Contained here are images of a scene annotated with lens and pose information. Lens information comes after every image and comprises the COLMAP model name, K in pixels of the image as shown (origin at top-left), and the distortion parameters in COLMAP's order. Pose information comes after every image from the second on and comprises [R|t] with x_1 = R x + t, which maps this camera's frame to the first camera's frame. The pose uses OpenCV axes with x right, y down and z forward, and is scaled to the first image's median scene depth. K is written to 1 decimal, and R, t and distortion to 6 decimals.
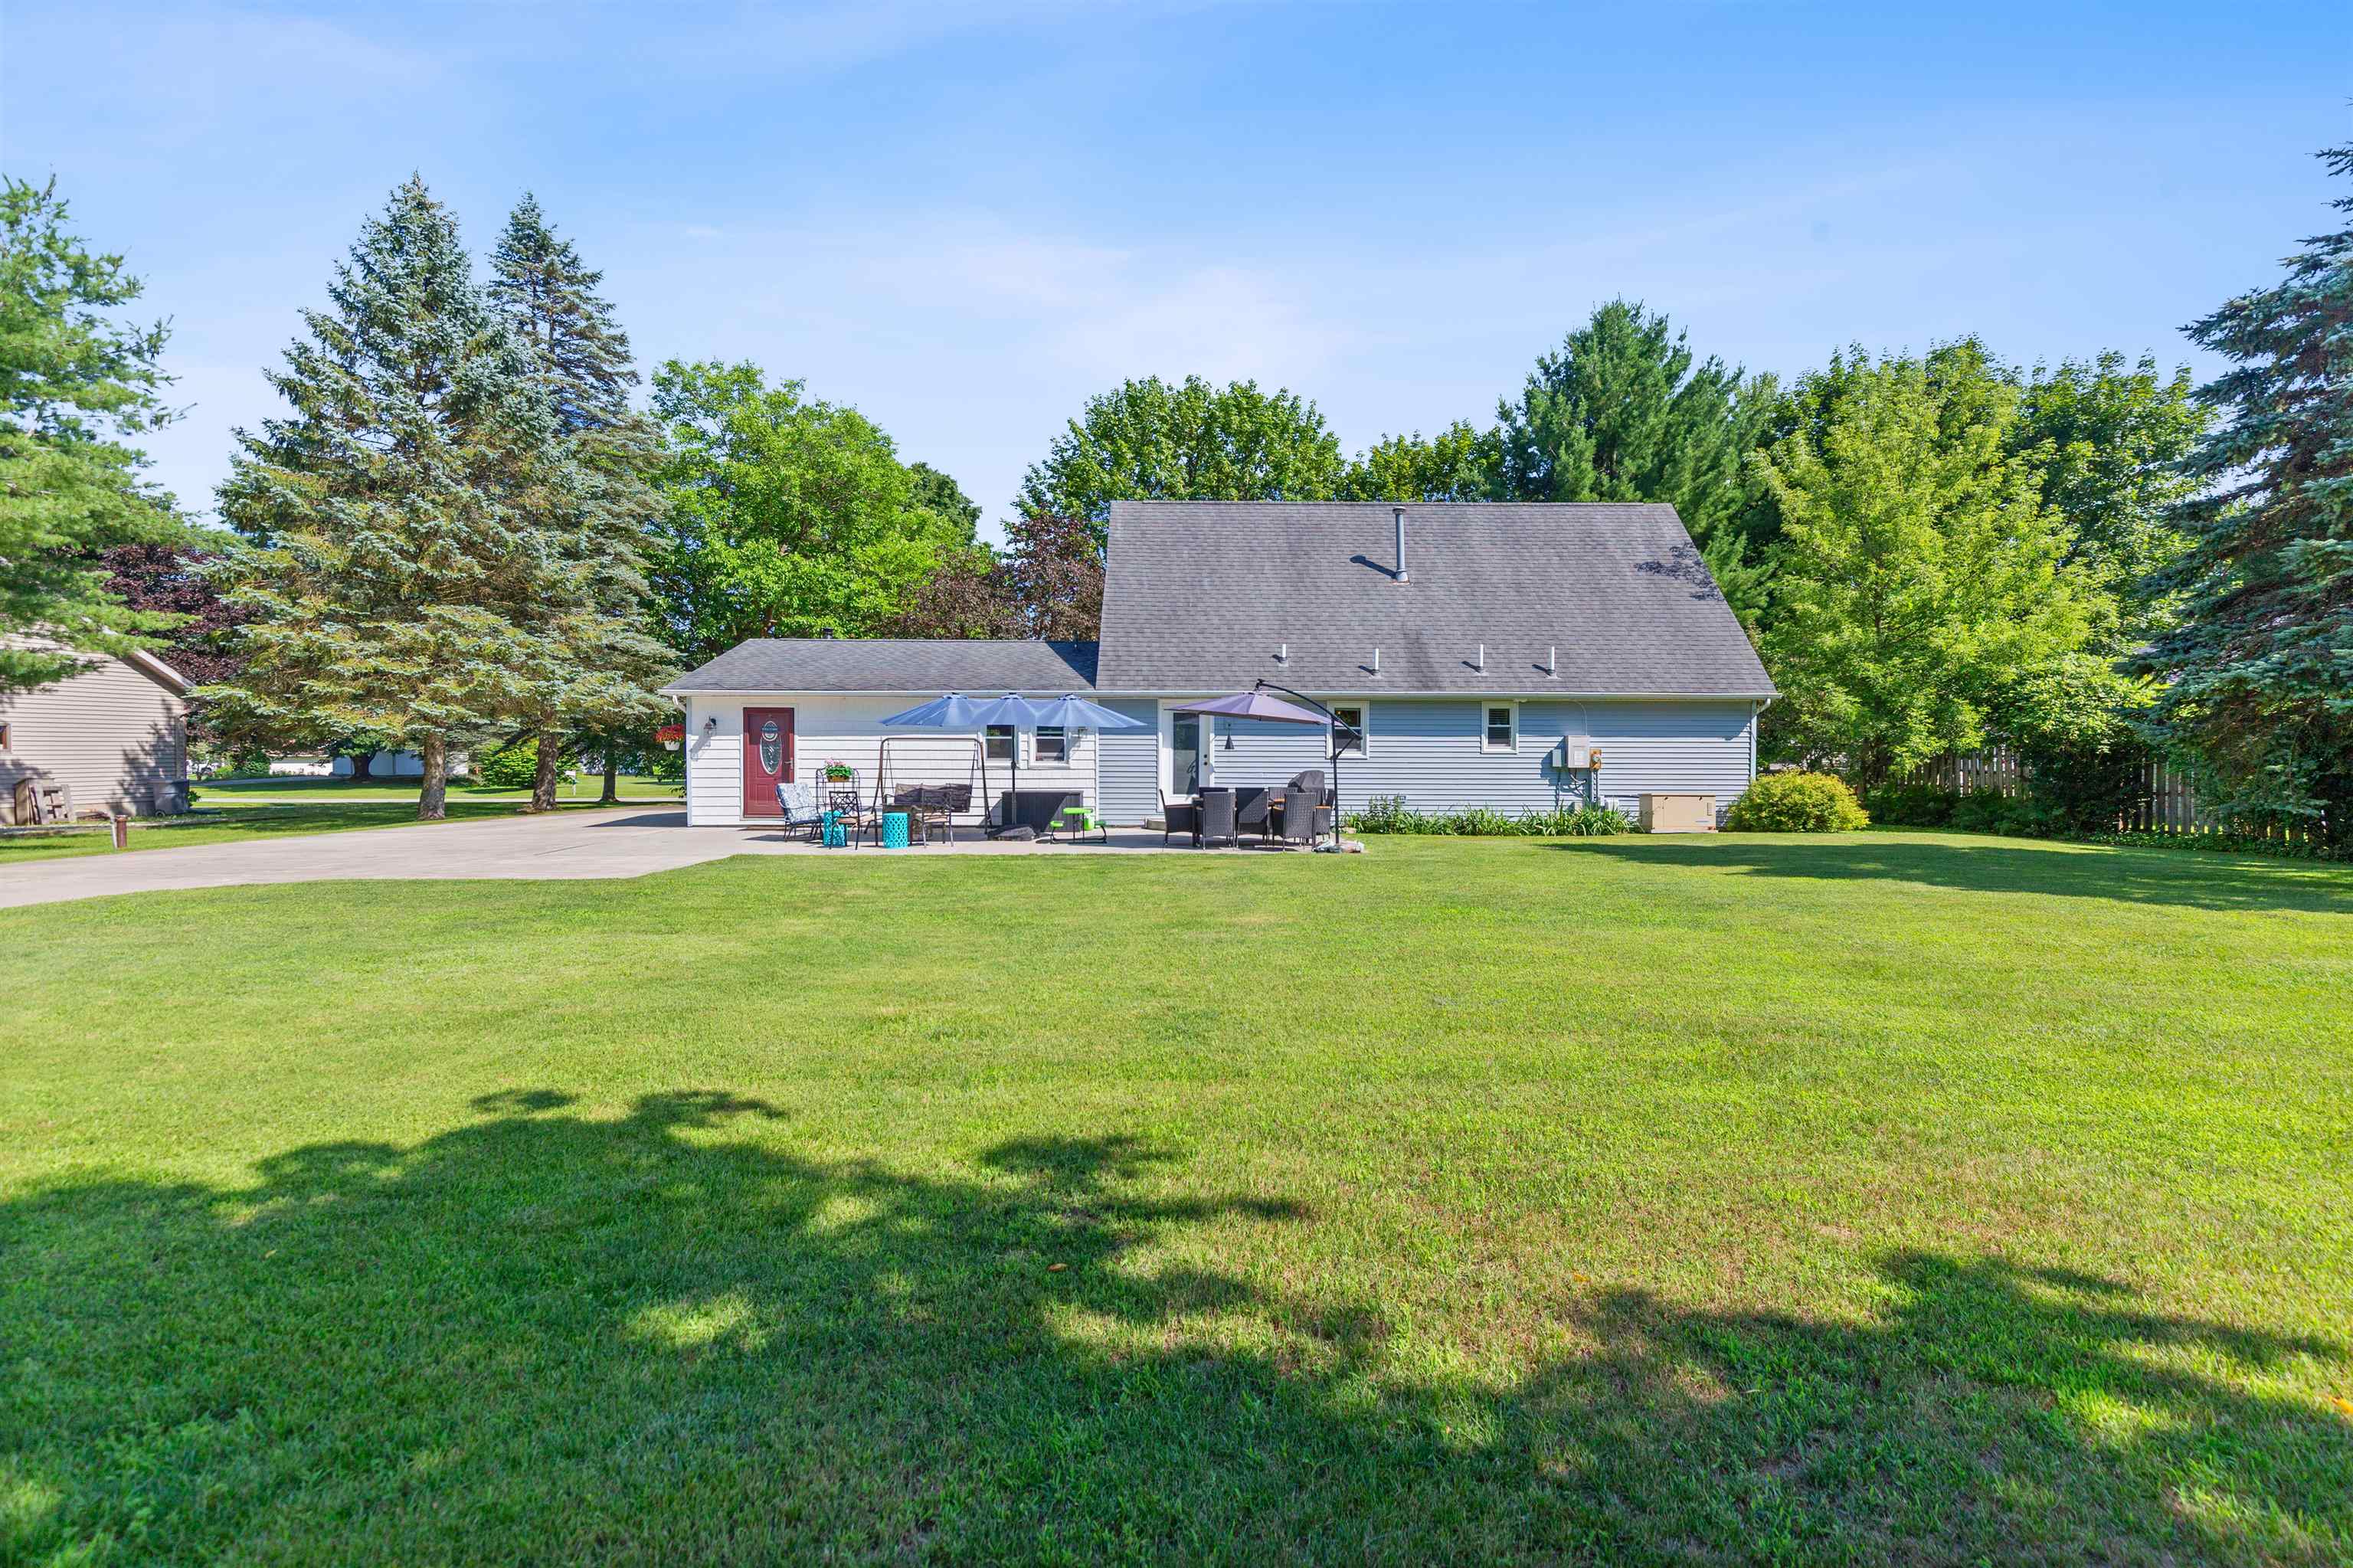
lens RADIAL K [[1072.6, 0, 1186.9], [0, 1072.6, 765.7], [0, 0, 1]] dist [0.005501, -0.000641]
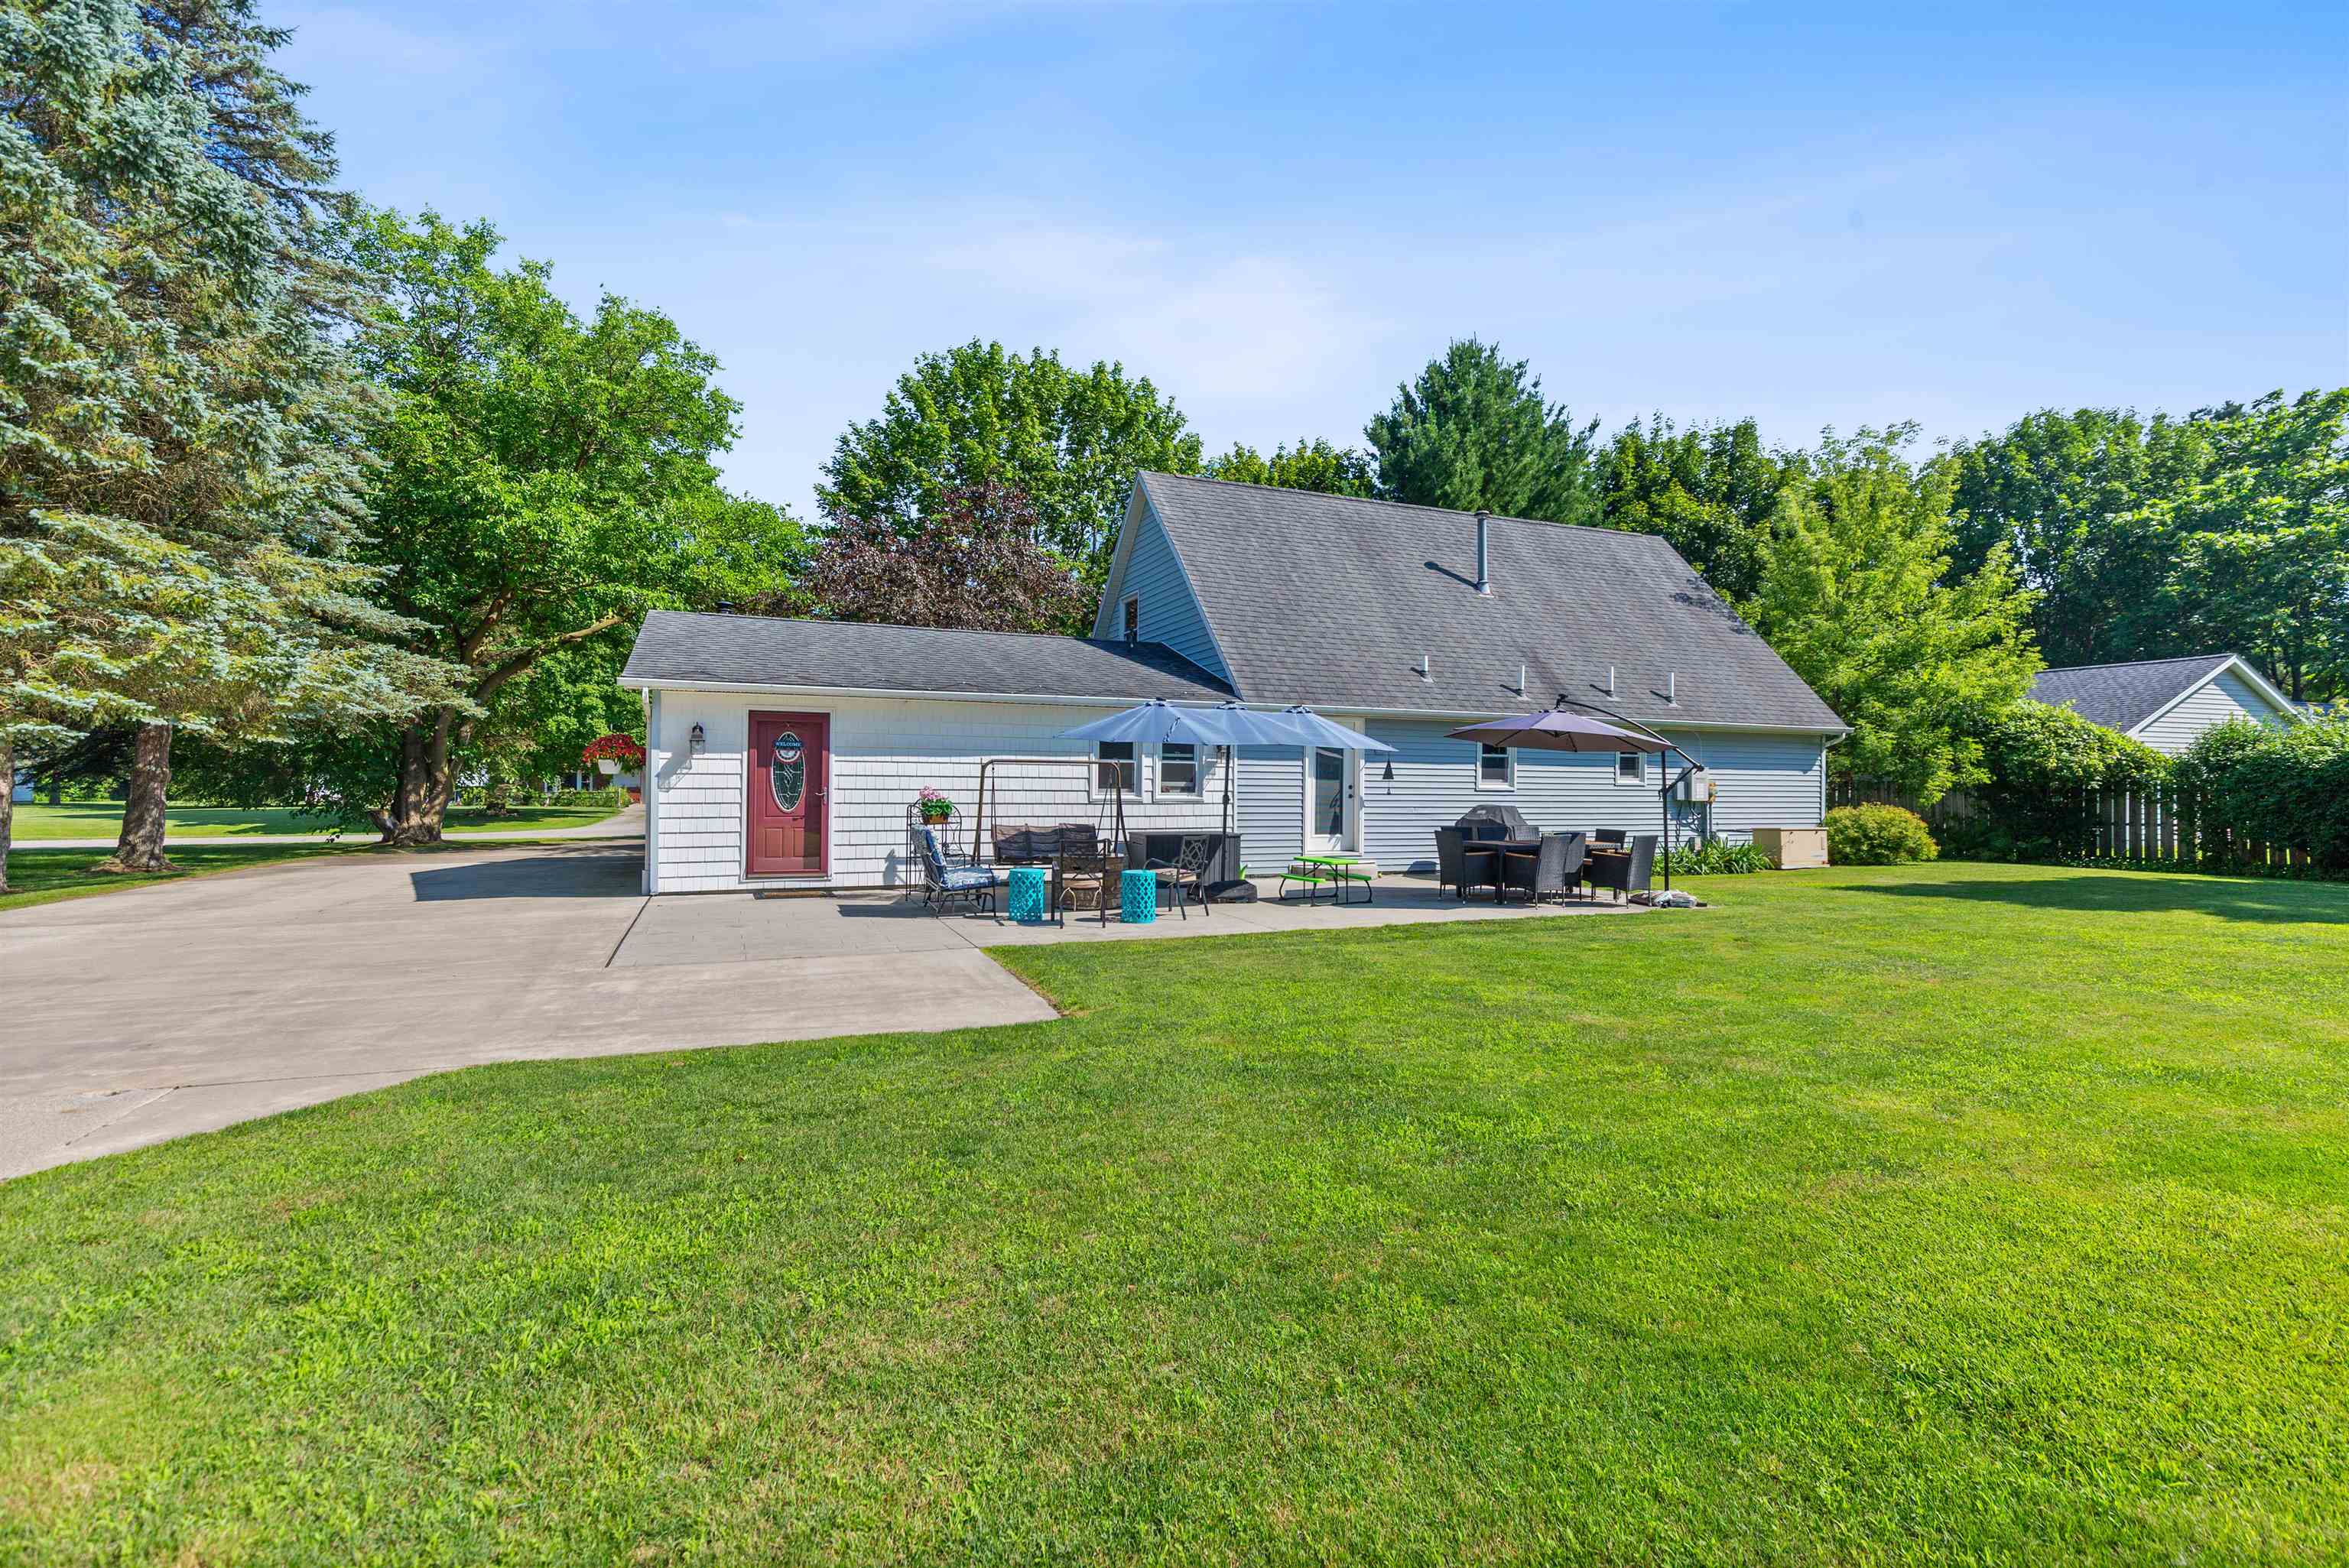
lens RADIAL K [[1070.7, 0, 1185.0], [0, 1070.7, 778.3], [0, 0, 1]] dist [0.005501, -0.000641]
pose [[0.925336, 0.007263, 0.379077, -0.411595], [-0.002559, 0.999913, -0.012910, -0.004749], [-0.379138, 0.010976, 0.925275, 0.291820]]
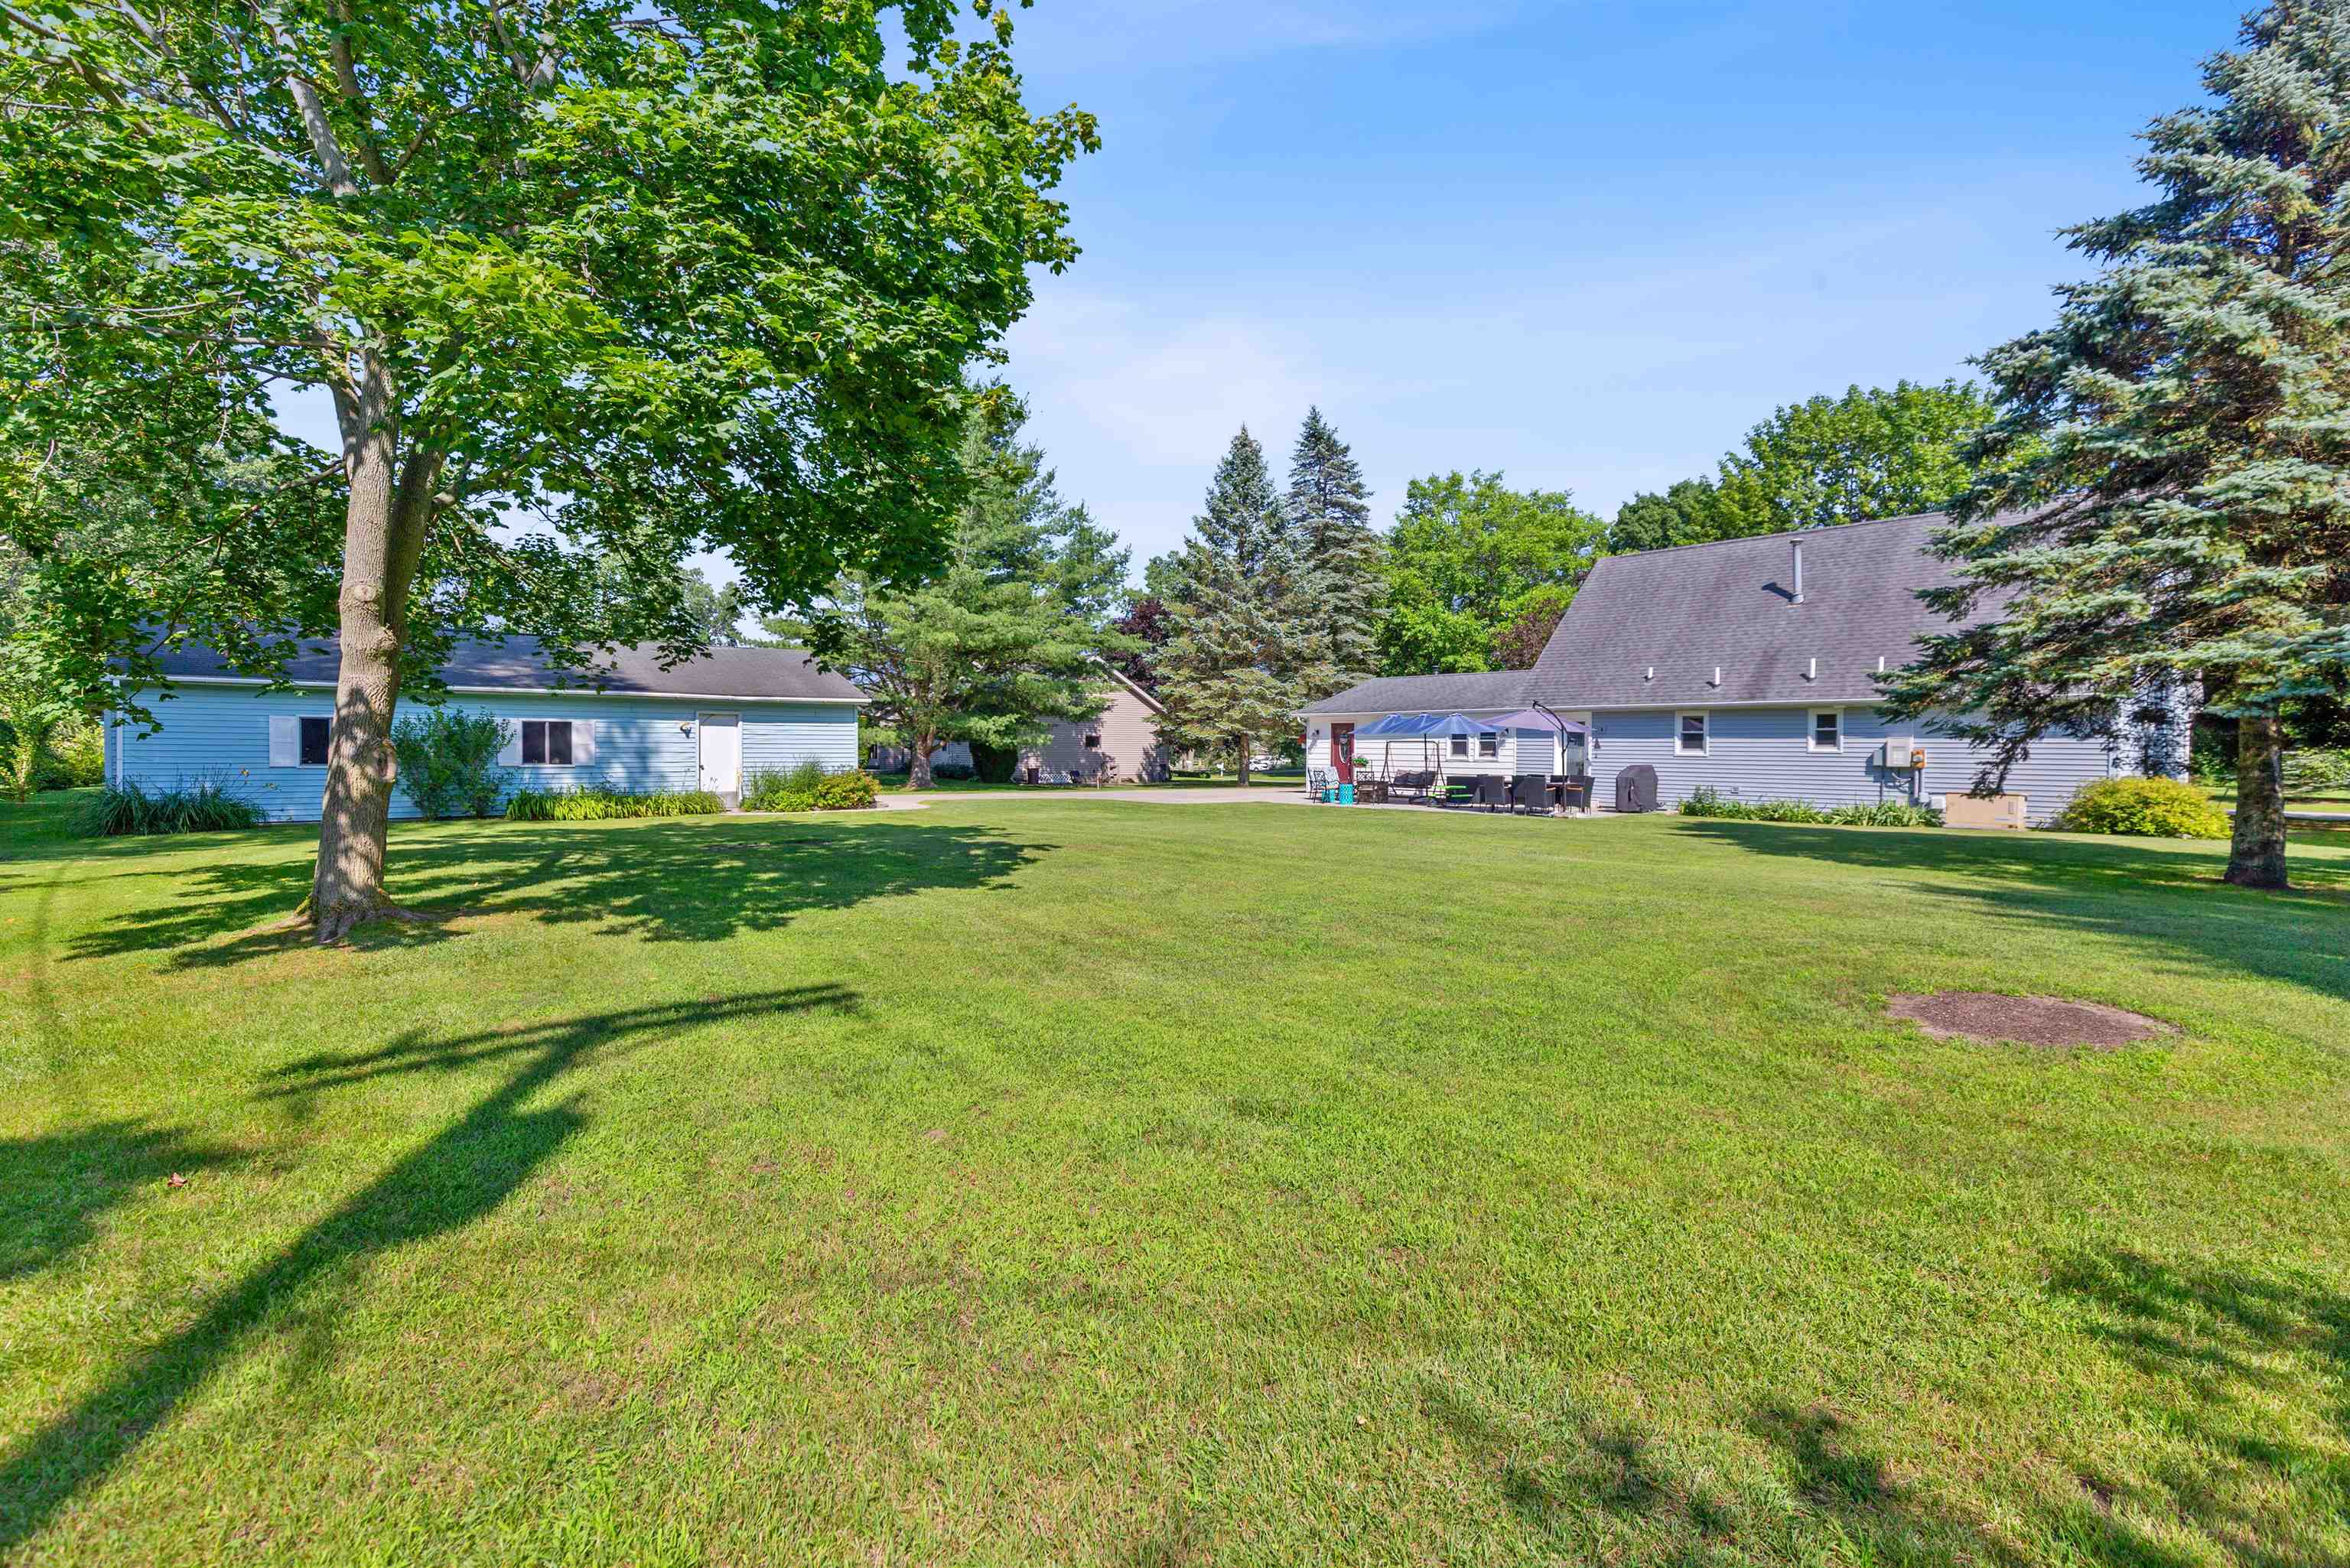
lens RADIAL K [[1071.2, 0, 1173.9], [0, 1071.2, 767.5], [0, 0, 1]] dist [0.005501, -0.000641]
pose [[0.634621, 0.017108, -0.772634, 0.735941], [-0.019403, 0.999793, 0.006201, 0.010140], [0.772580, 0.011056, 0.634821, -0.267133]]
